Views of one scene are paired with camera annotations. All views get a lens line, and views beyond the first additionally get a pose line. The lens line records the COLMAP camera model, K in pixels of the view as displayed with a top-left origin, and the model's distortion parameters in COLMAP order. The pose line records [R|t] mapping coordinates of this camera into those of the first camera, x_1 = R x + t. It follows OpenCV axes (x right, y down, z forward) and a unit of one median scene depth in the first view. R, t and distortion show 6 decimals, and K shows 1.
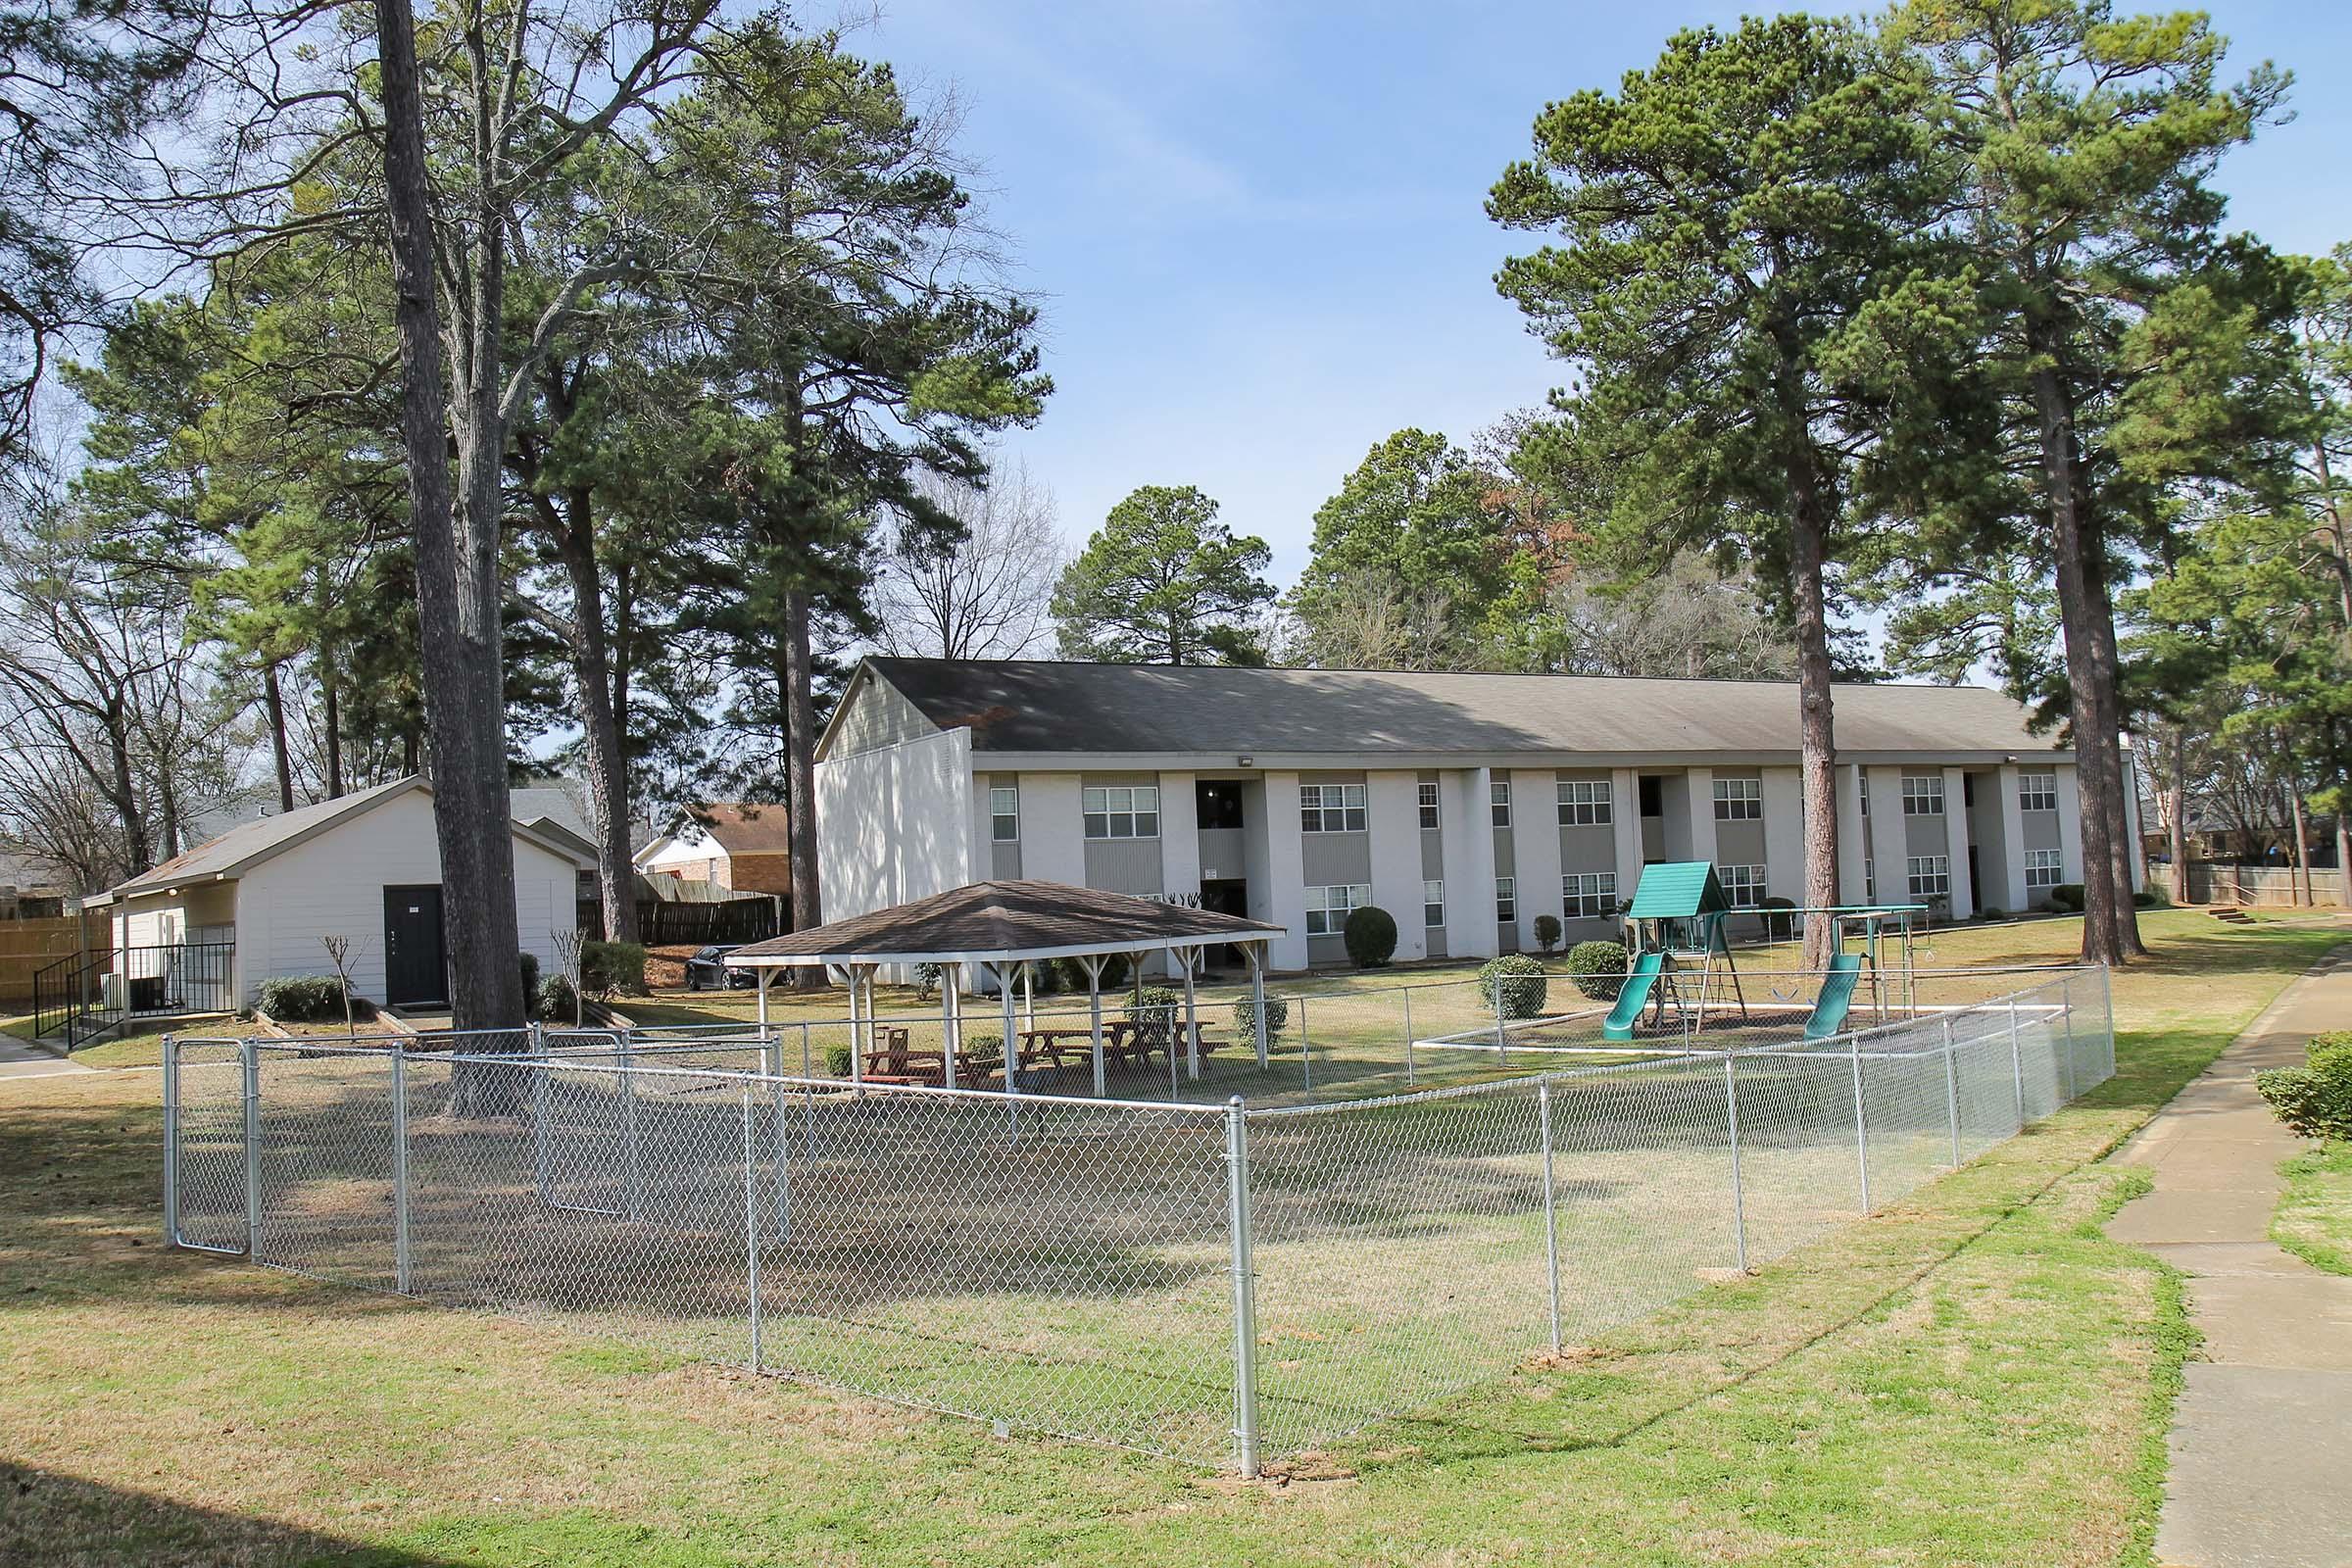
lens RADIAL K [[1856.6, 0, 1191.9], [0, 1856.6, 775.6], [0, 0, 1]] dist [-0.098725, 0.096452]
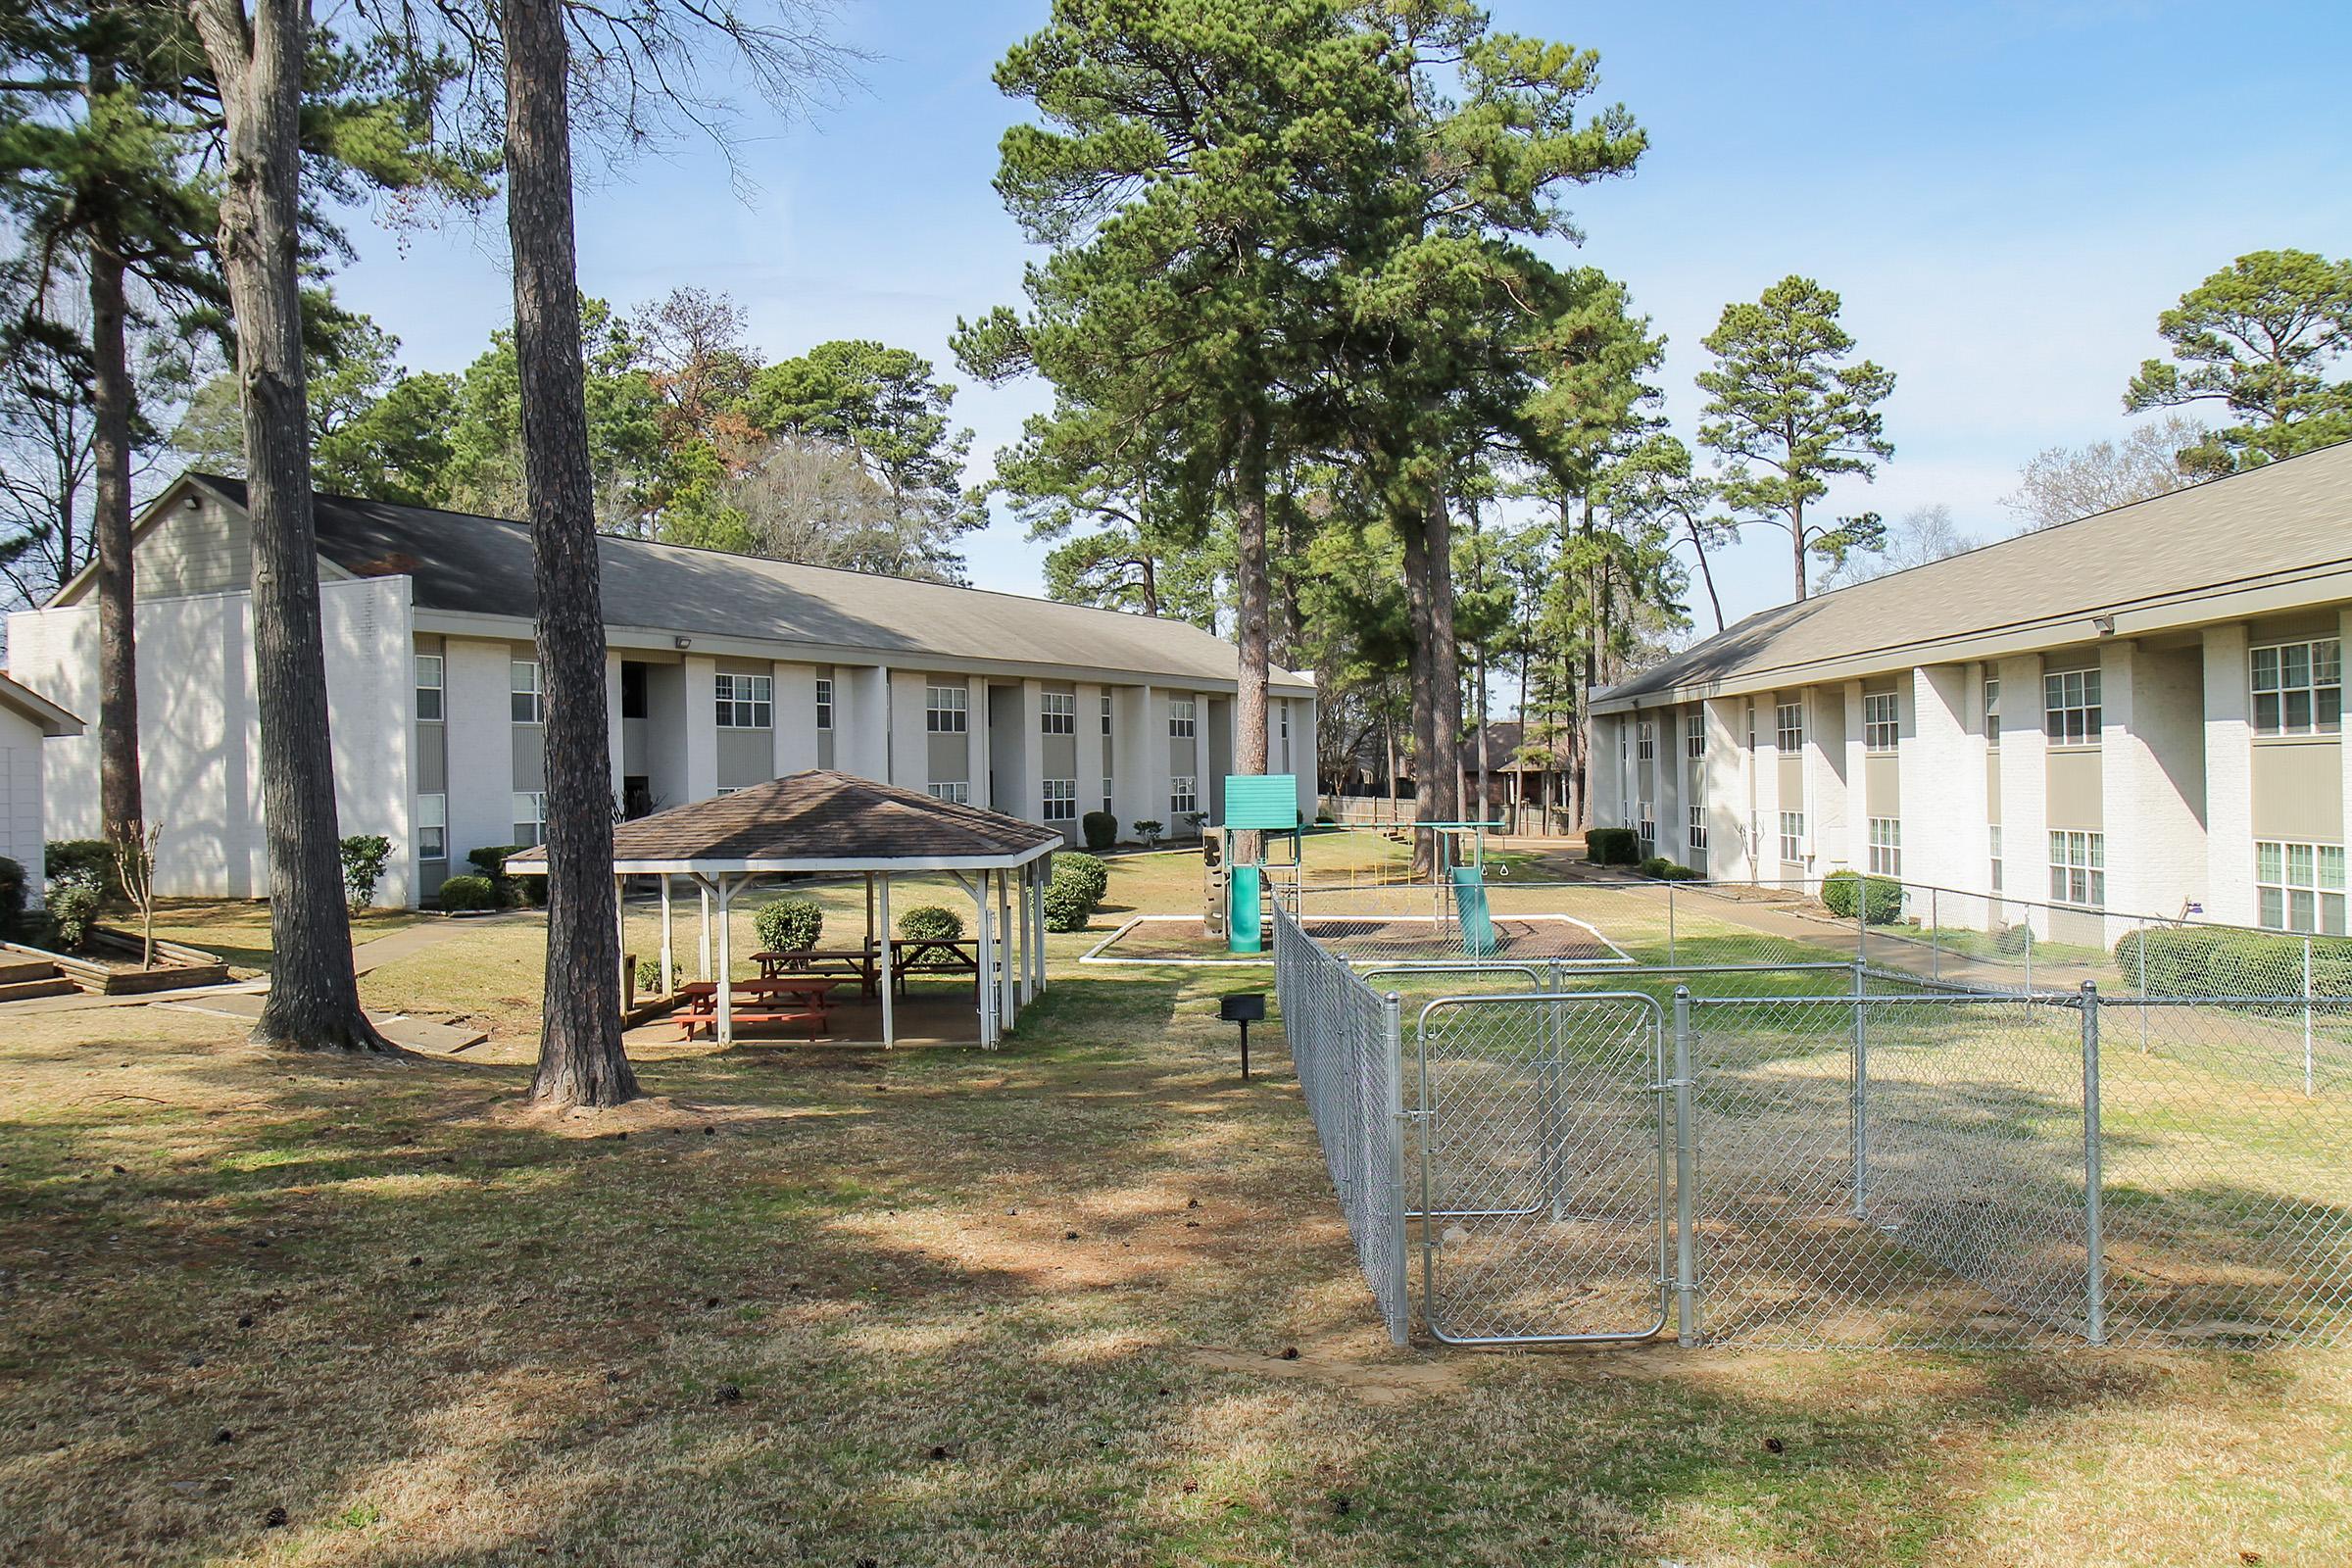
lens RADIAL K [[1856.6, 0, 1229.1], [0, 1856.6, 759.4], [0, 0, 1]] dist [-0.098725, 0.096452]
pose [[0.827855, 0.034662, 0.559870, -0.229981], [-0.055355, 0.998265, 0.020046, 0.014978], [-0.558204, -0.047587, 0.828338, 0.130587]]
